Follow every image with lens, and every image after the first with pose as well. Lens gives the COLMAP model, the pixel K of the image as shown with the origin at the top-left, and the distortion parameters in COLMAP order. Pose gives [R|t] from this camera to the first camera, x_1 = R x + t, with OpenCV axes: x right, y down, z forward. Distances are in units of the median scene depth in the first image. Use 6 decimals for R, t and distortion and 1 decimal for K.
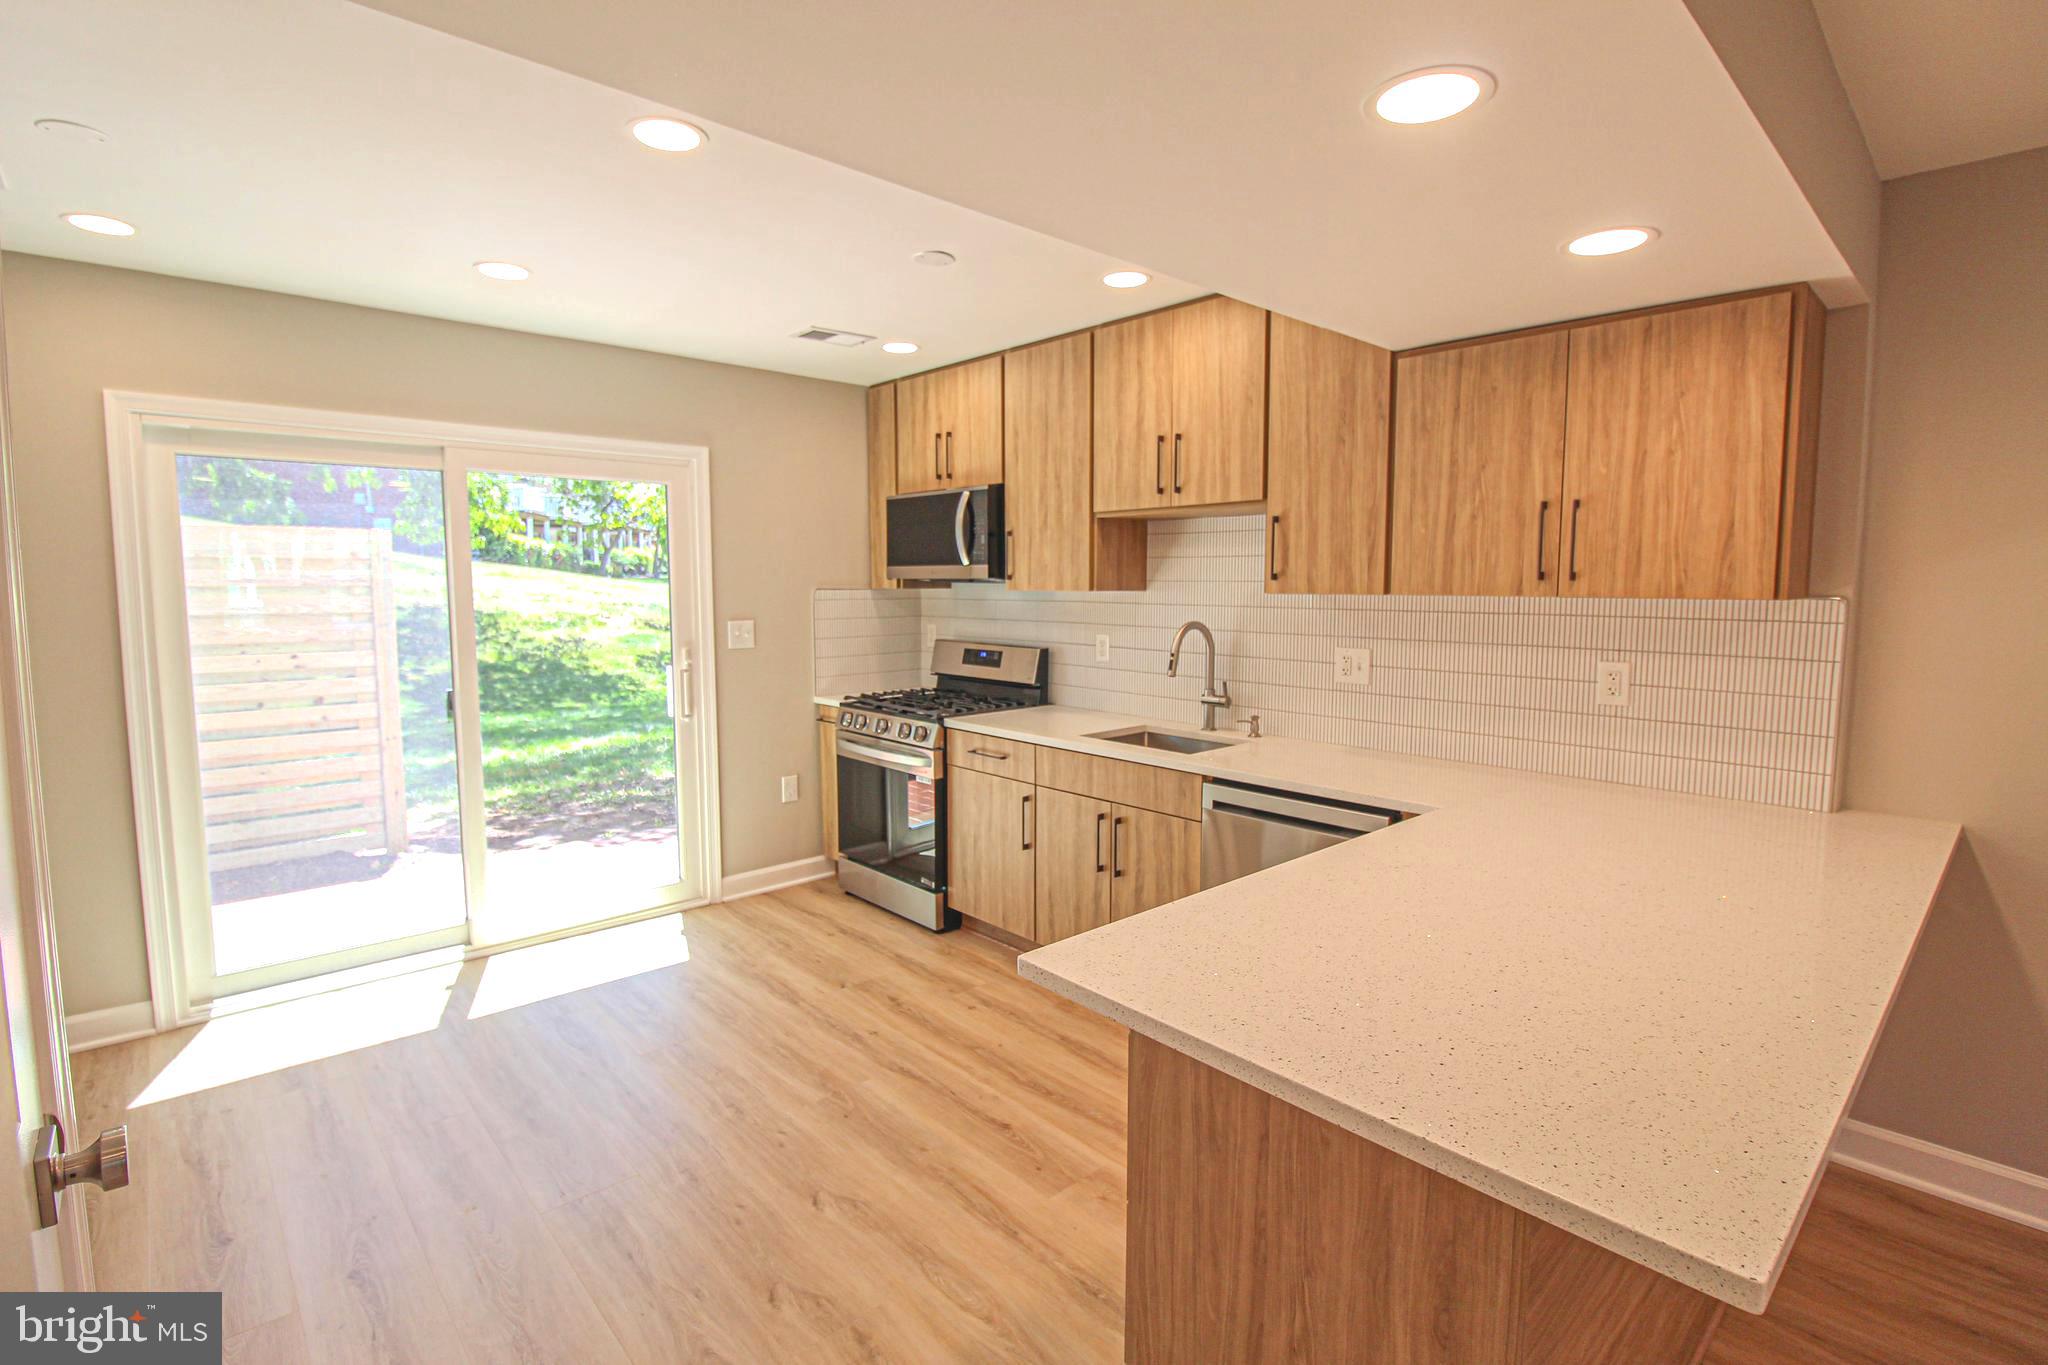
lens RADIAL K [[950.0, 0, 1030.6], [0, 950.0, 666.9], [0, 0, 1]] dist [0.001663, -0.014149]
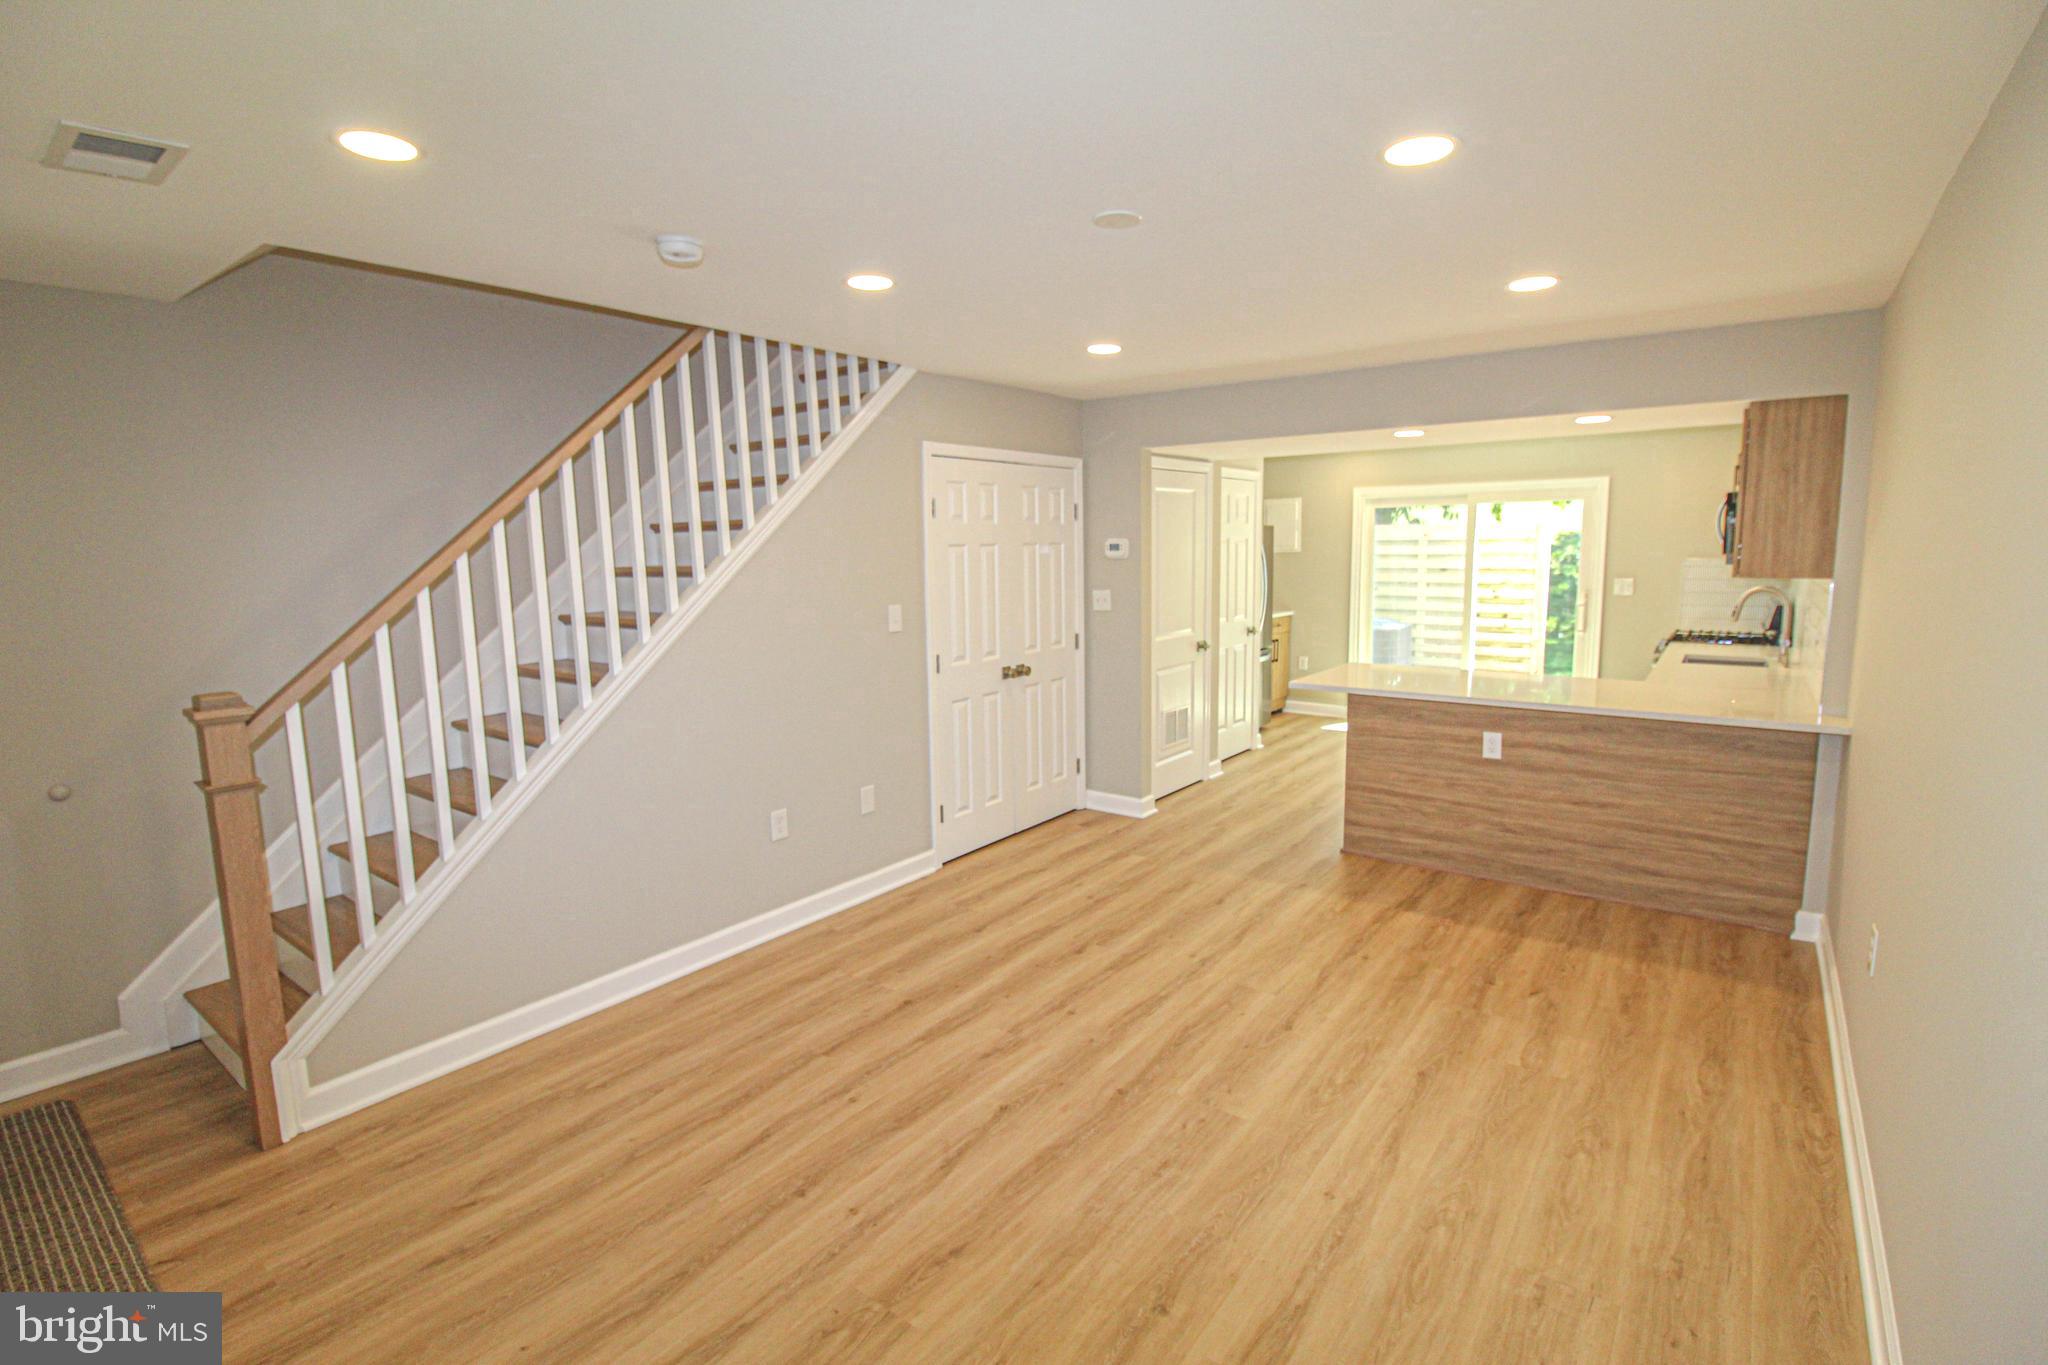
lens RADIAL K [[950.0, 0, 1030.6], [0, 950.0, 666.9], [0, 0, 1]] dist [0.001663, -0.014149]
pose [[0.180830, 0.122252, -0.975887, 1.490008], [-0.075110, 0.991063, 0.110235, -0.000208], [0.980642, 0.053365, 0.188396, -0.419489]]
